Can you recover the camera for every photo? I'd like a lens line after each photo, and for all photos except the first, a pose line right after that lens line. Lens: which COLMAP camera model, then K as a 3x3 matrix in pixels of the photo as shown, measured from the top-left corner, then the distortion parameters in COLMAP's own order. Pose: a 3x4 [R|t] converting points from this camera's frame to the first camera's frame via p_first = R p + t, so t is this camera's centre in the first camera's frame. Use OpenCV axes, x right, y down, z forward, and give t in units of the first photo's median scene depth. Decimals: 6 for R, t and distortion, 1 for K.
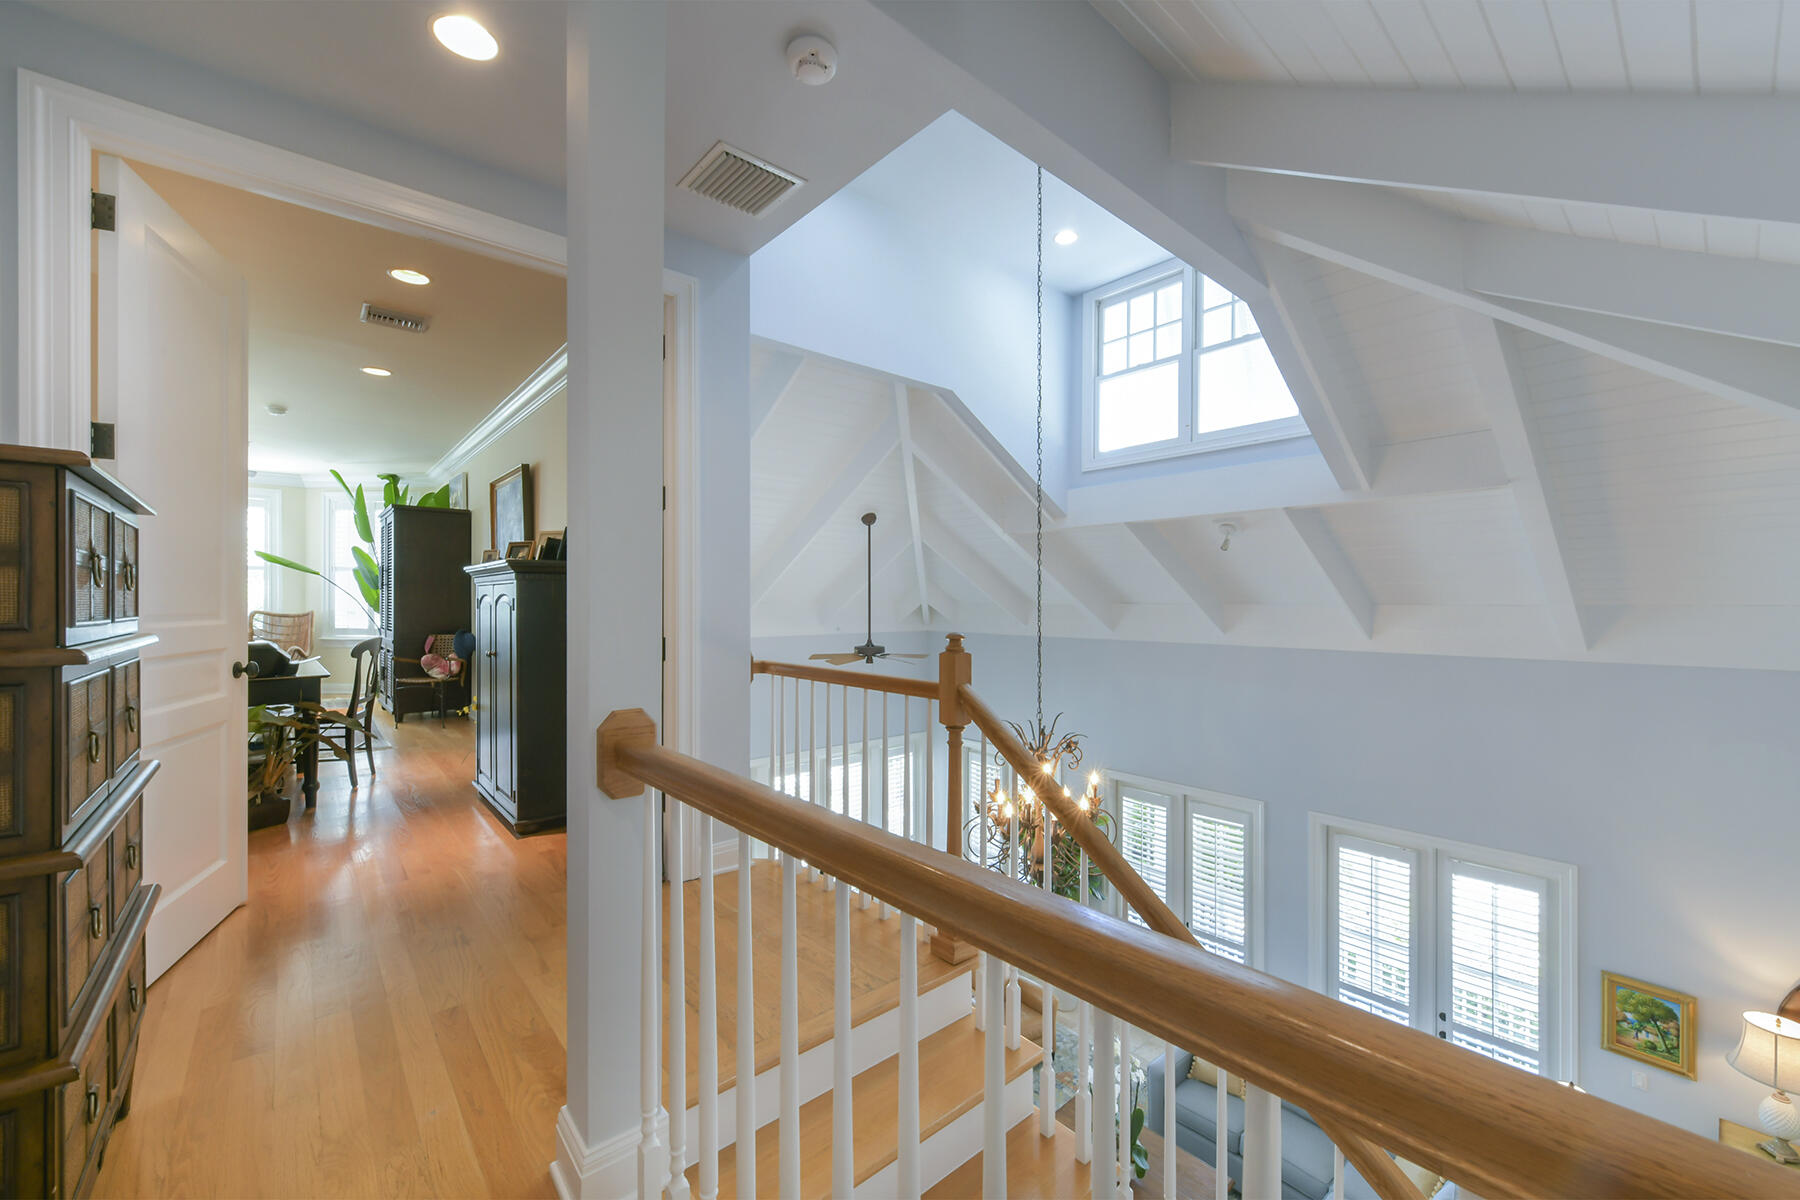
lens RADIAL K [[705.6, 0, 929.8], [0, 705.6, 601.5], [0, 0, 1]] dist [0.000257, 0.000099]
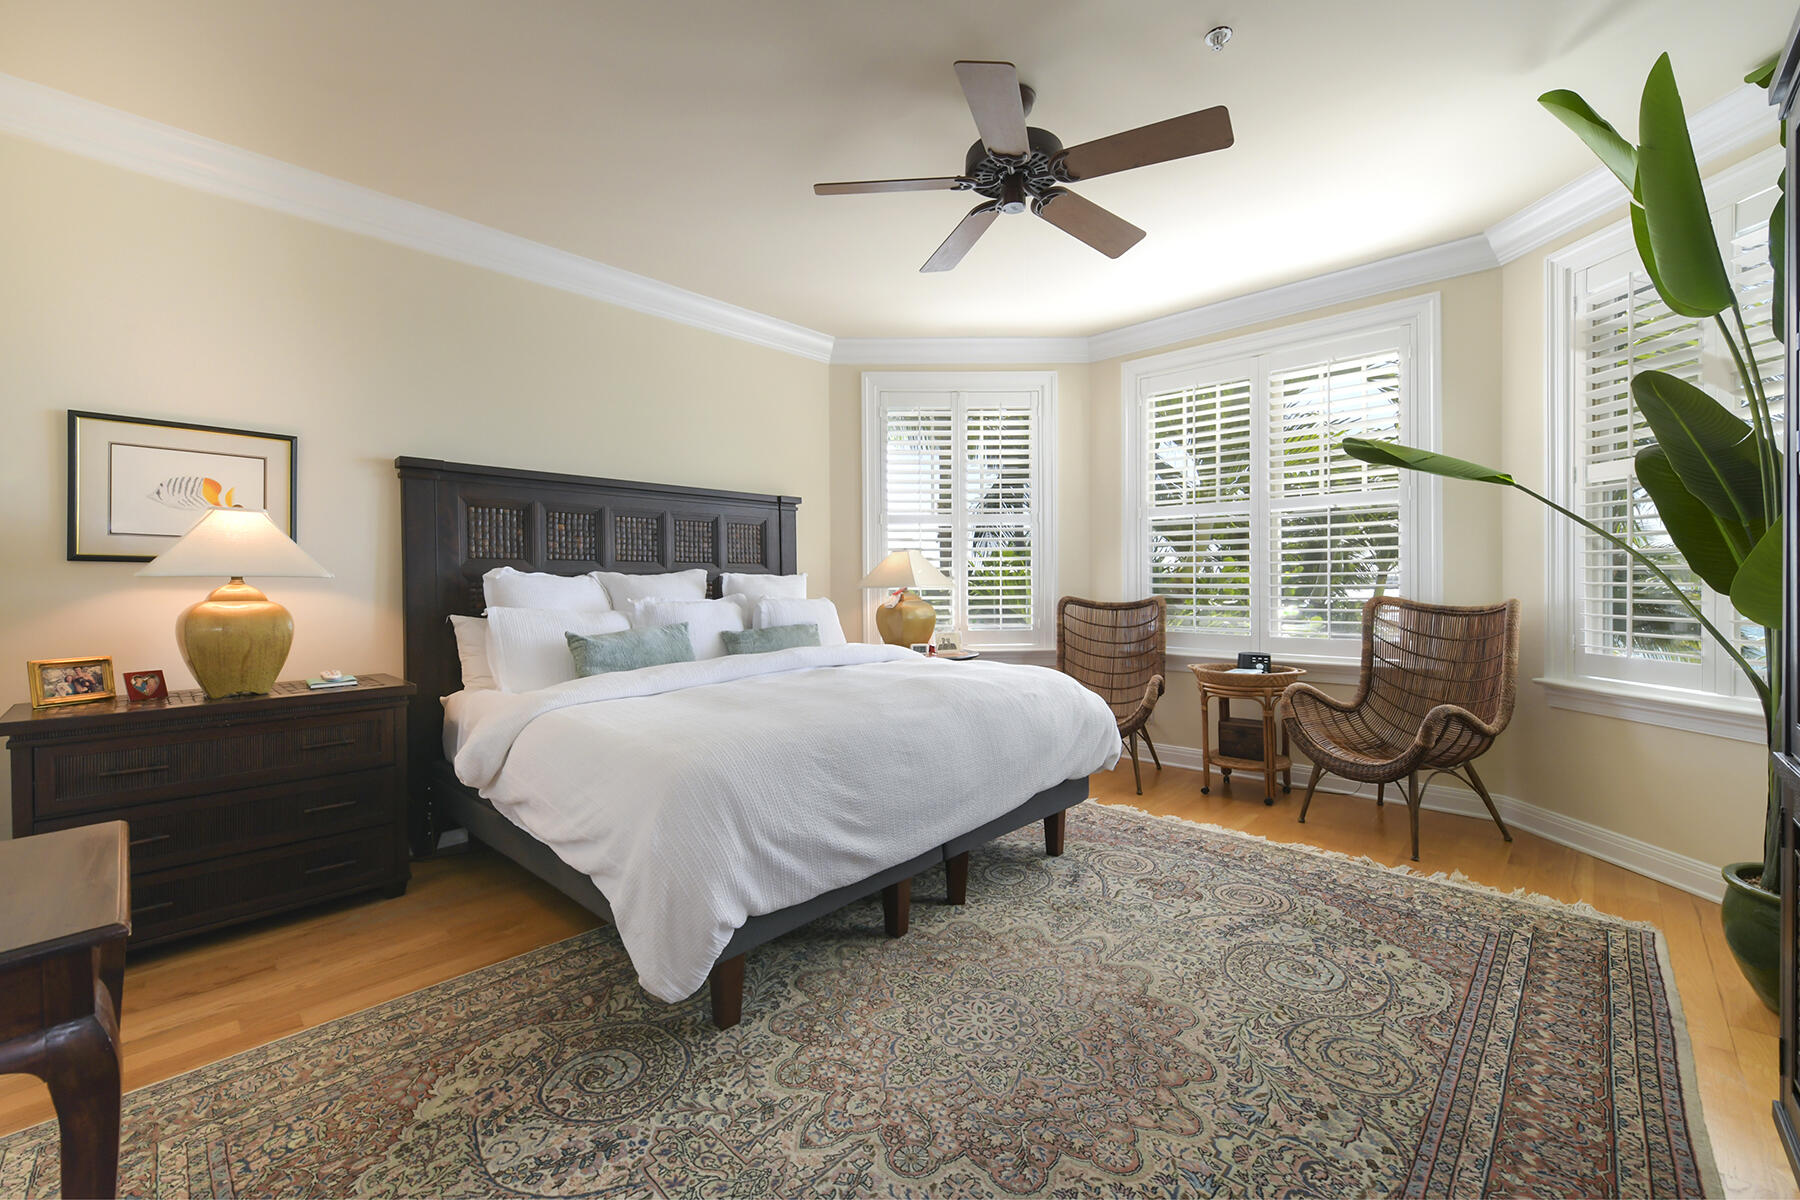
lens RADIAL K [[721.7, 0, 910.1], [0, 721.7, 574.4], [0, 0, 1]] dist [0.000602, 0.000114]
pose [[0.076216, -0.012177, -0.997017, -0.561304], [0.003747, 0.999922, -0.011926, 0.003407], [0.997084, -0.002827, 0.076256, 0.699576]]
